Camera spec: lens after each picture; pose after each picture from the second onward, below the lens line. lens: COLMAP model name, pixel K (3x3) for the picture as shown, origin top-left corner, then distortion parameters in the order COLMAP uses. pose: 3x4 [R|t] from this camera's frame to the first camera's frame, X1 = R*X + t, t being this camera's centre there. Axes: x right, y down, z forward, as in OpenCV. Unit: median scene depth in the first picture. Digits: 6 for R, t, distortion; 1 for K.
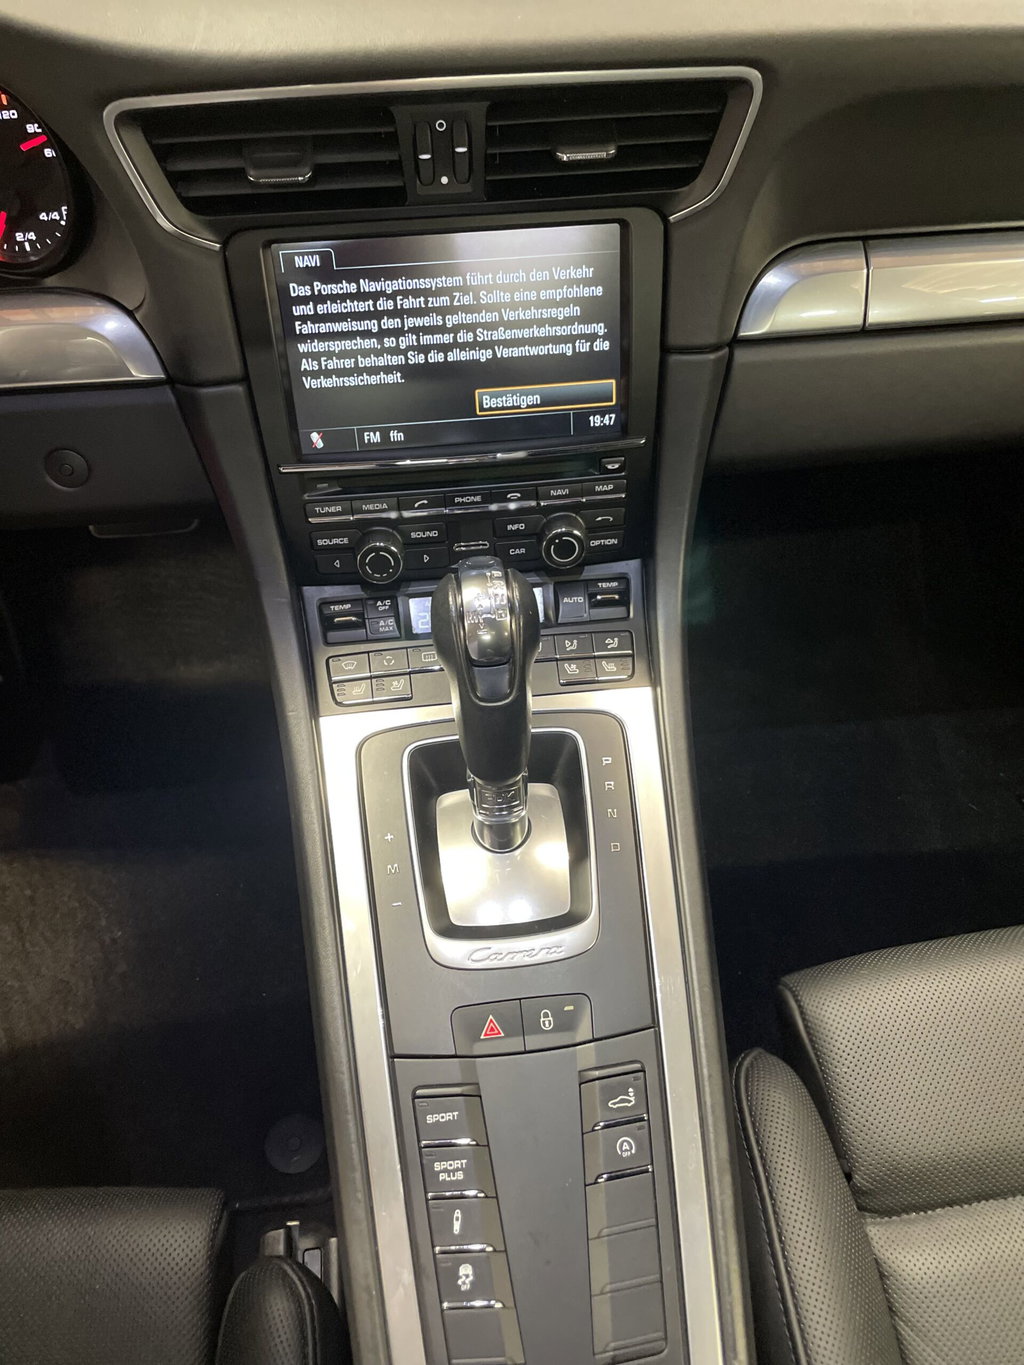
lens RADIAL K [[1038.7, 0, 512.0], [0, 1038.7, 682.5], [0, 0, 1]] dist [0.082632, -0.100633]
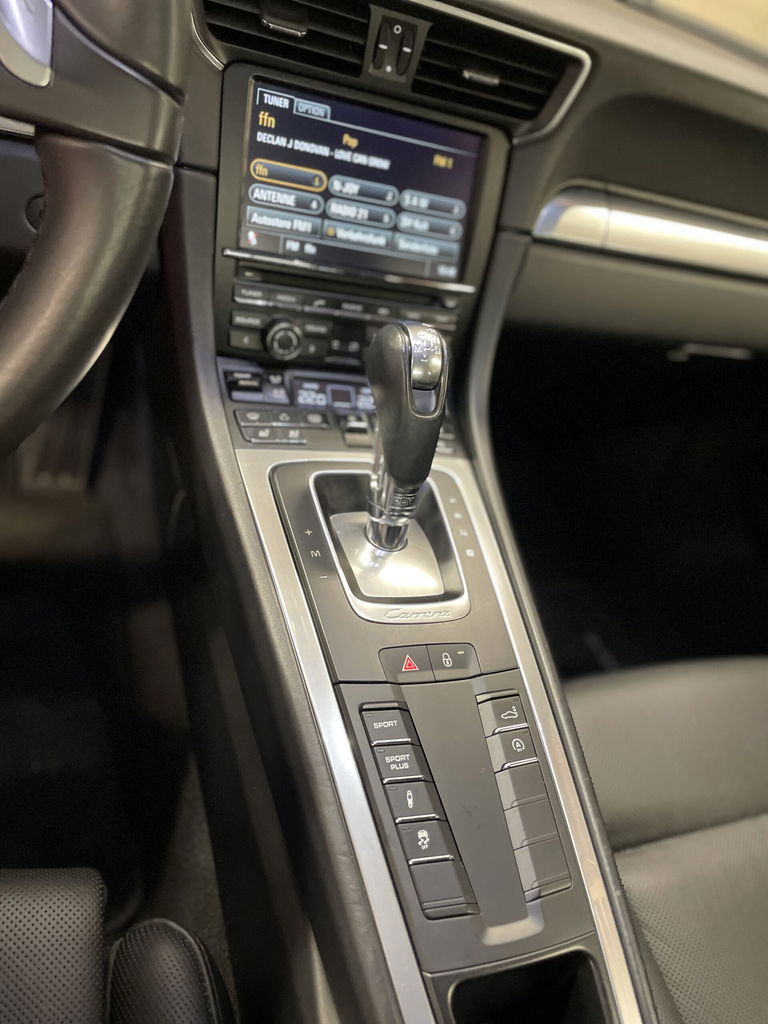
lens RADIAL K [[779.2, 0, 384.0], [0, 779.2, 512.0], [0, 0, 1]] dist [0.082632, -0.100633]
pose [[0.932404, 0.097015, 0.348153, -0.397478], [-0.036900, 0.983819, -0.175323, 0.314592], [-0.359528, 0.150625, 0.920897, 0.102236]]
